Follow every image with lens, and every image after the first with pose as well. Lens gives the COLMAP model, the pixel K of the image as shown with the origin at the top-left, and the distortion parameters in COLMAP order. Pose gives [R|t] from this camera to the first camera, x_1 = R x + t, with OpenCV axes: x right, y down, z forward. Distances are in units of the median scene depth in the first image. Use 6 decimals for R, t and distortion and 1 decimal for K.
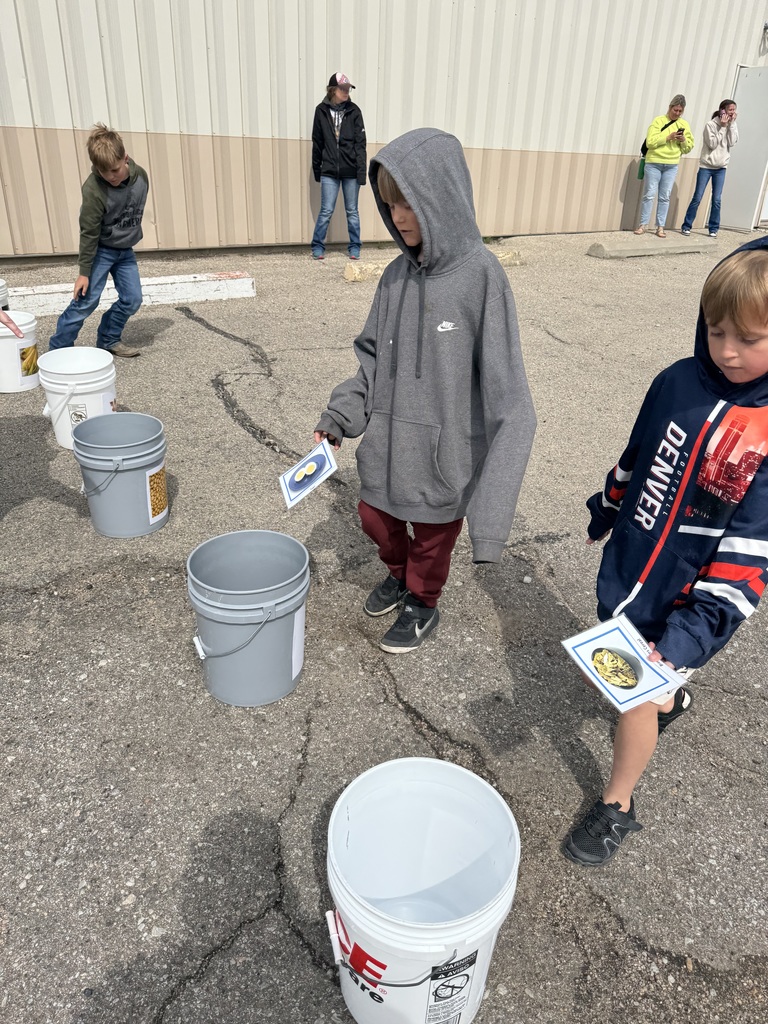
lens RADIAL K [[755.1, 0, 384.0], [0, 755.1, 512.0], [0, 0, 1]] dist [0.039743, -0.004080]
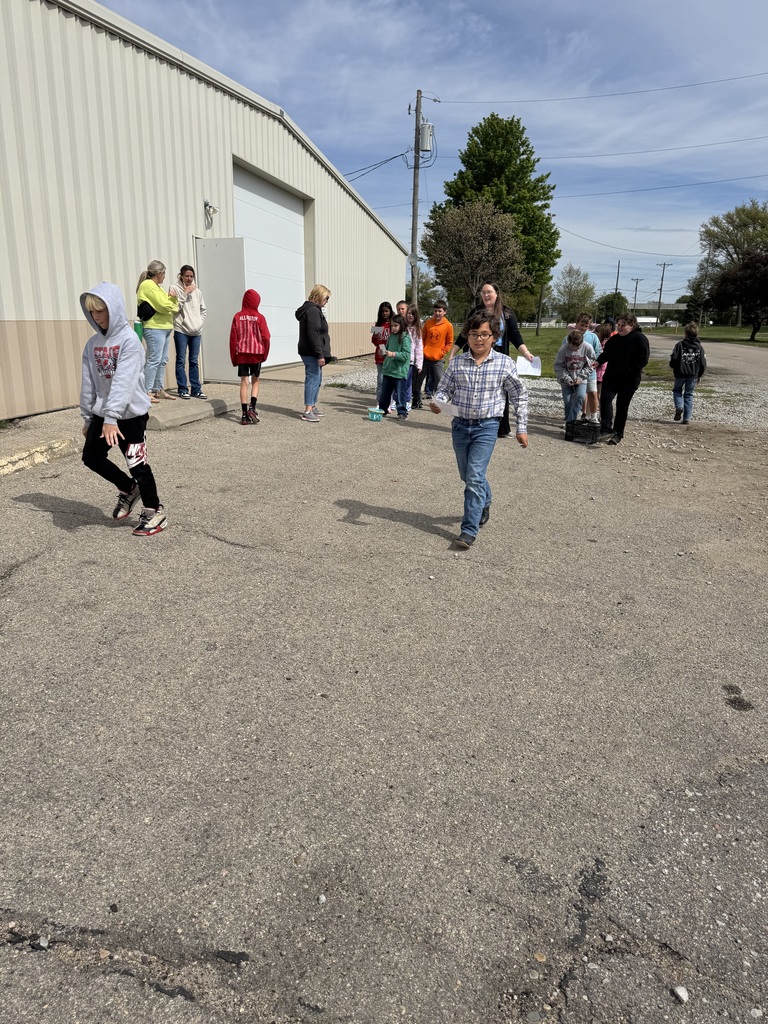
lens RADIAL K [[755.1, 0, 384.0], [0, 755.1, 512.0], [0, 0, 1]] dist [0.039743, -0.004080]
pose [[0.742505, -0.183077, 0.644336, -0.168065], [0.298828, 0.951432, -0.074024, -0.164339], [-0.599490, 0.247508, 0.761151, 0.316236]]
